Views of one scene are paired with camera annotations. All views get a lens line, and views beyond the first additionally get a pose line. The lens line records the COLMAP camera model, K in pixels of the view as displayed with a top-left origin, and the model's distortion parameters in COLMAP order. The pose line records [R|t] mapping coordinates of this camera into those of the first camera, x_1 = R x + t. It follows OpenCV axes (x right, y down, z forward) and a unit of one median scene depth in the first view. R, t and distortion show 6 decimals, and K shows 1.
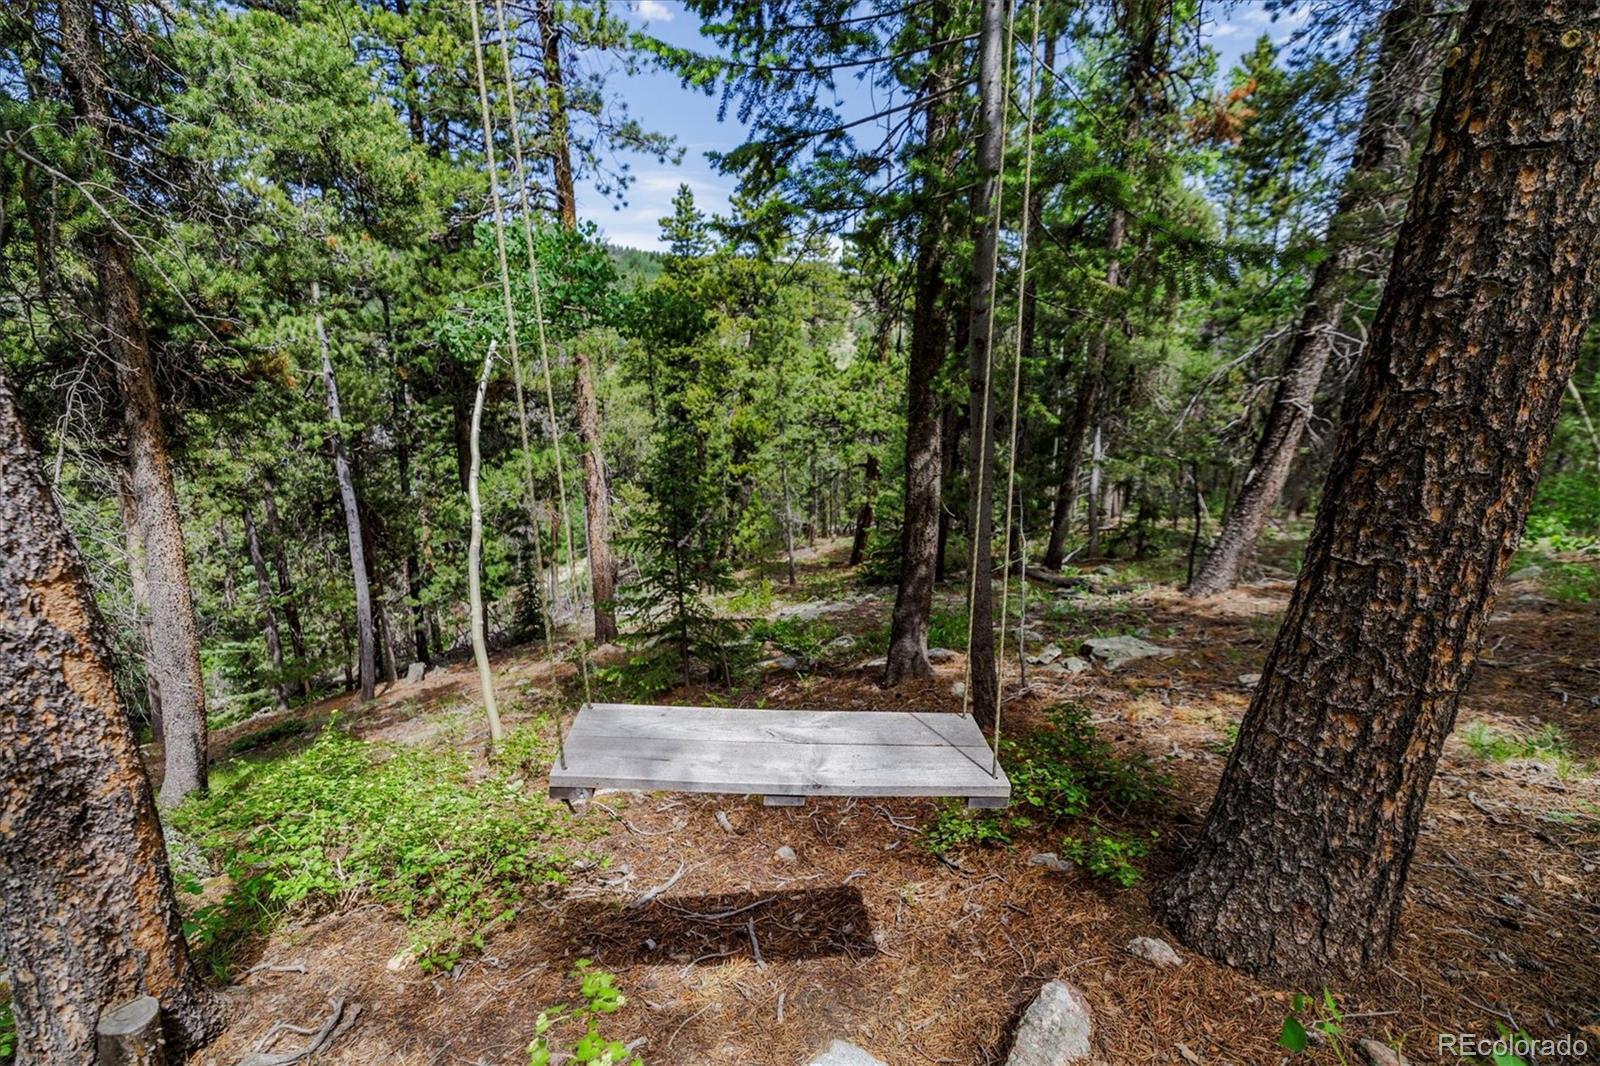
lens RADIAL K [[713.8, 0, 799.5], [0, 713.8, 533.5], [0, 0, 1]] dist [0.021392, 0.000128]
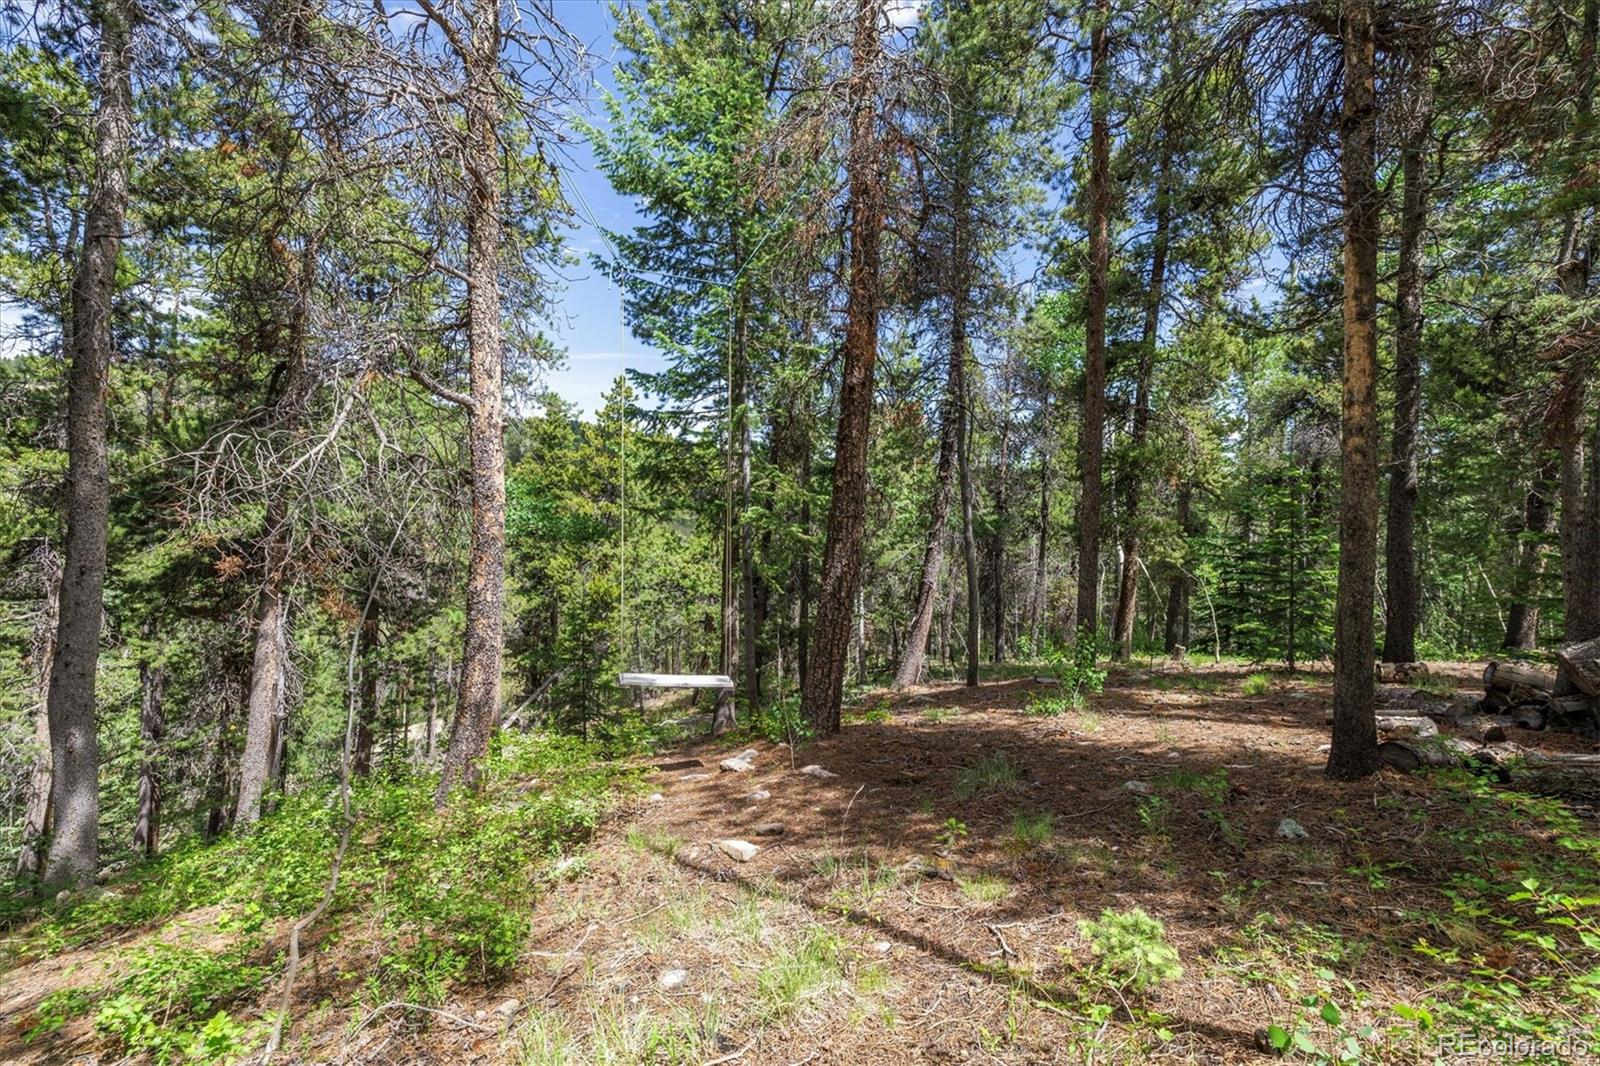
lens RADIAL K [[713.8, 0, 808.9], [0, 713.8, 530.4], [0, 0, 1]] dist [0.021392, 0.000128]
pose [[0.972751, 0.023642, 0.230645, -0.021324], [0.029909, 0.973681, -0.225946, 0.038617], [-0.229916, 0.226688, 0.946441, -0.274726]]
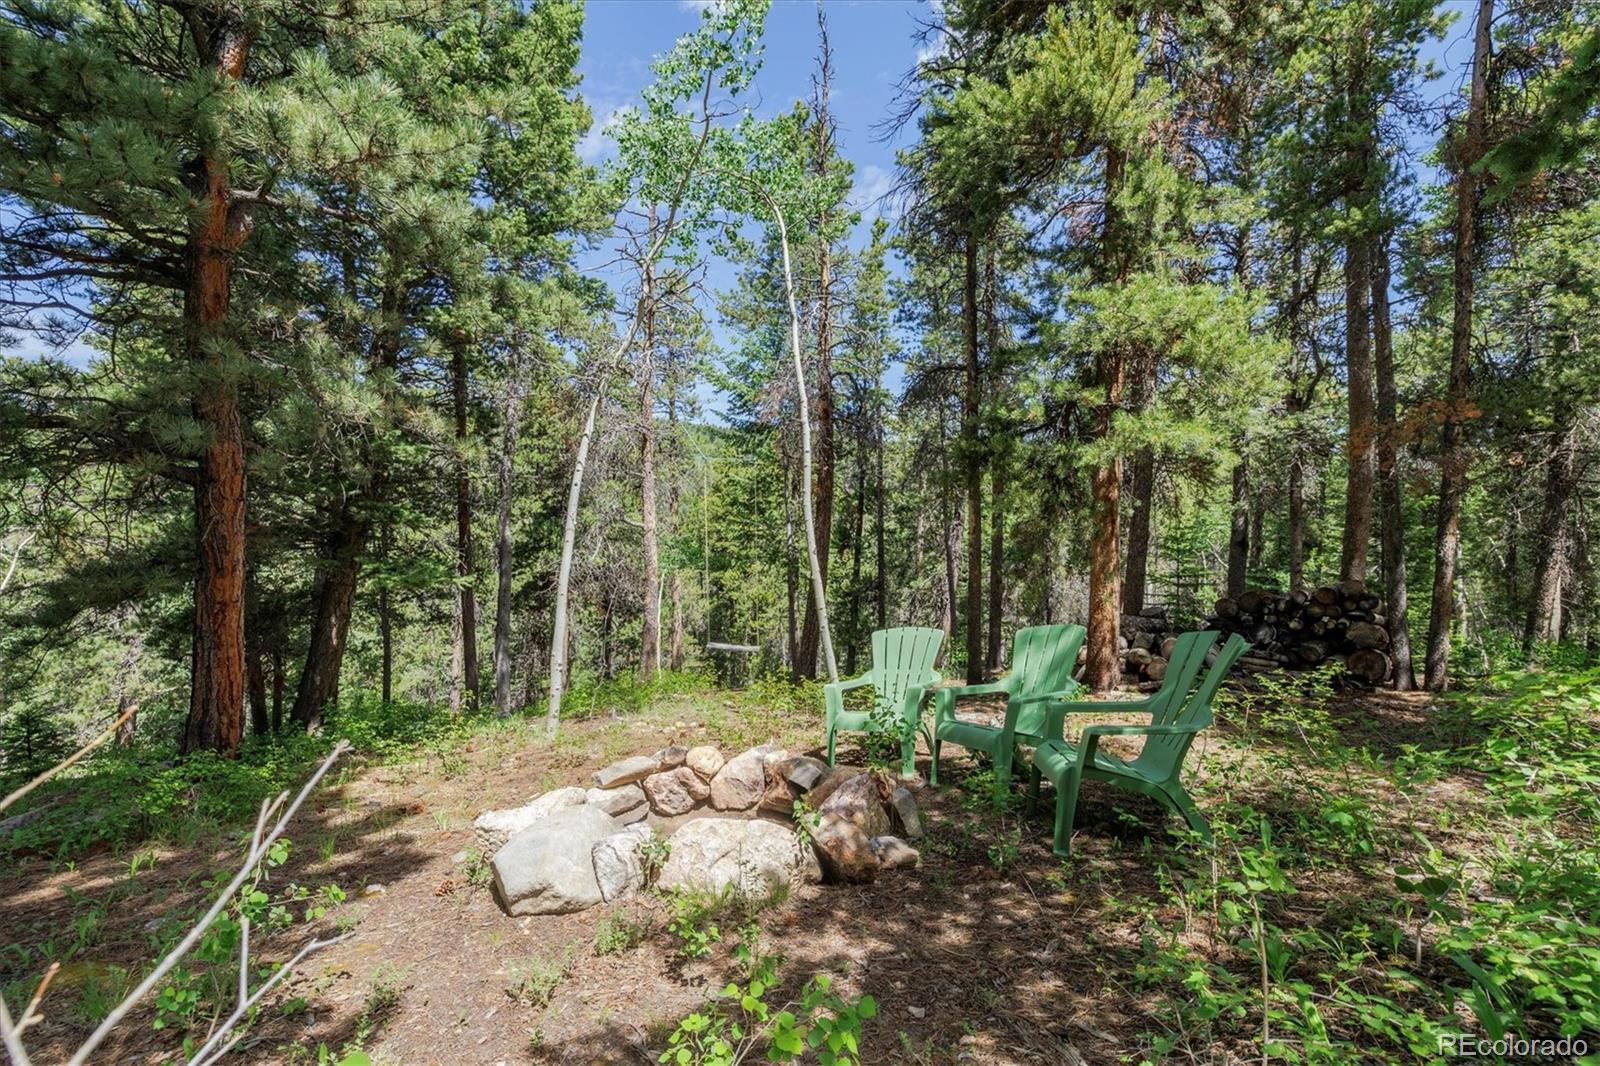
lens RADIAL K [[713.8, 0, 792.9], [0, 713.8, 536.1], [0, 0, 1]] dist [0.021392, 0.000128]
pose [[0.998102, 0.015388, -0.059626, 0.103029], [-0.028308, 0.974555, -0.222355, 0.080410], [0.054688, 0.223621, 0.973141, -0.656818]]
